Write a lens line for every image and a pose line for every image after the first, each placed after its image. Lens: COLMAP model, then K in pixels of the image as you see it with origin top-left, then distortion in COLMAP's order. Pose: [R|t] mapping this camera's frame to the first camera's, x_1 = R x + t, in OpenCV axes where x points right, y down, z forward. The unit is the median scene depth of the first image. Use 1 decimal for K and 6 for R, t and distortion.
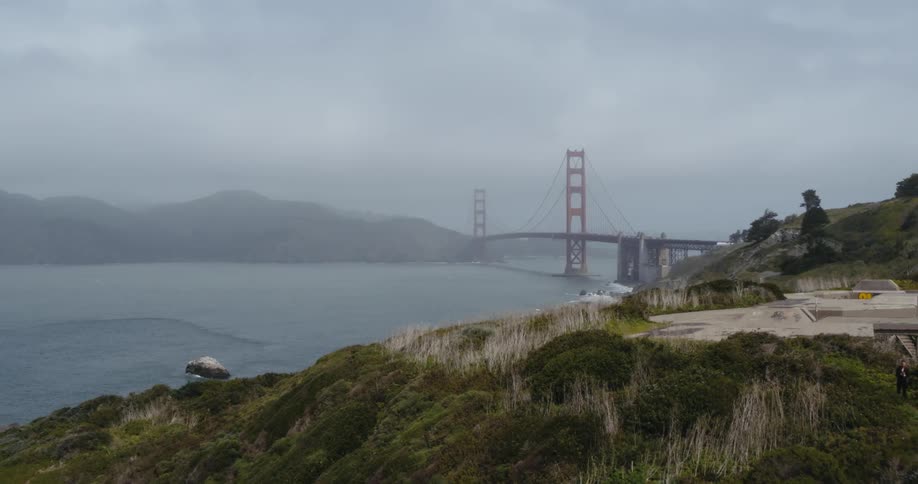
lens RADIAL K [[1030.5, 0, 459.0], [0, 1030.5, 242.0], [0, 0, 1]] dist [-0.214088, 0.062910]
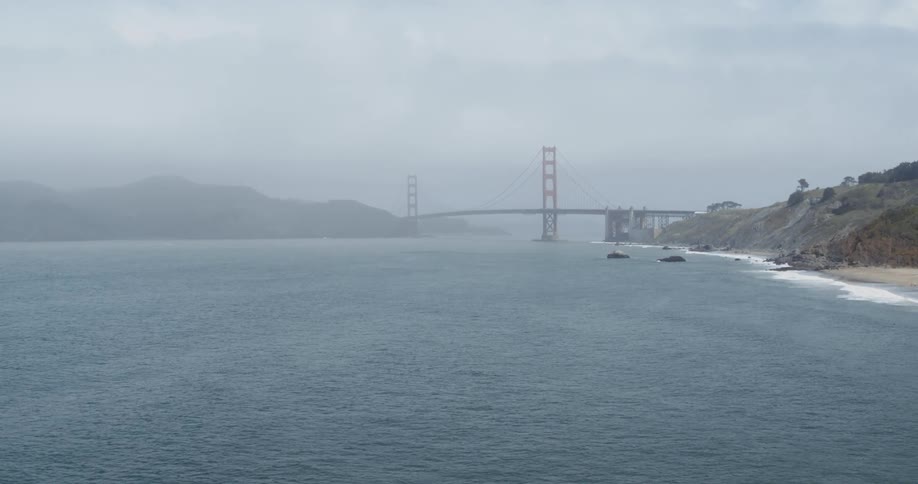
lens RADIAL K [[1030.5, 0, 459.0], [0, 1030.5, 242.0], [0, 0, 1]] dist [-0.214088, 0.062910]
pose [[0.982543, -0.007794, 0.185871, -0.310195], [0.005153, 0.999879, 0.014685, 0.017598], [-0.185963, -0.013471, 0.982464, -0.364214]]
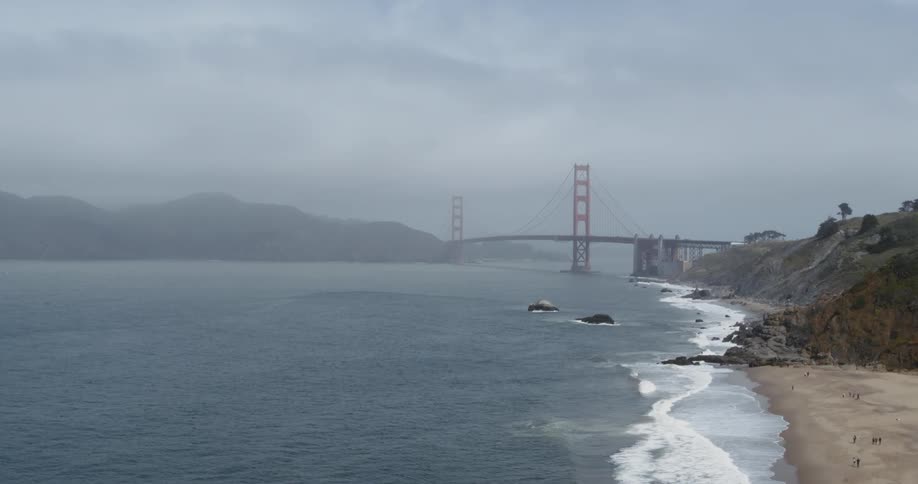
lens RADIAL K [[1030.5, 0, 459.0], [0, 1030.5, 242.0], [0, 0, 1]] dist [-0.214088, 0.062910]
pose [[0.995882, 0.012964, 0.089726, -0.159265], [-0.012416, 0.999901, -0.006660, 0.009984], [-0.089804, 0.005518, 0.995944, -0.186009]]
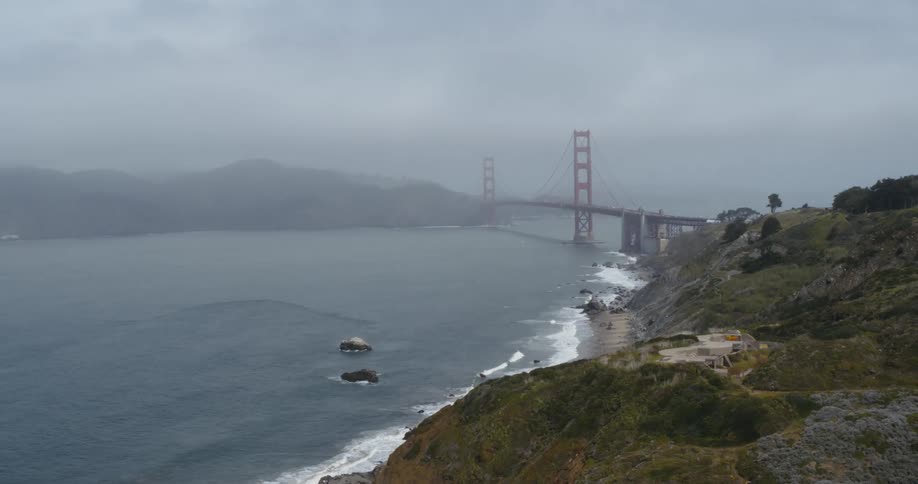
lens RADIAL K [[1030.5, 0, 459.0], [0, 1030.5, 242.0], [0, 0, 1]] dist [-0.214088, 0.062910]
pose [[0.999808, -0.019505, 0.001585, -0.029272], [0.019412, 0.998762, 0.045805, -0.027255], [-0.002477, -0.045766, 0.998949, -0.145776]]
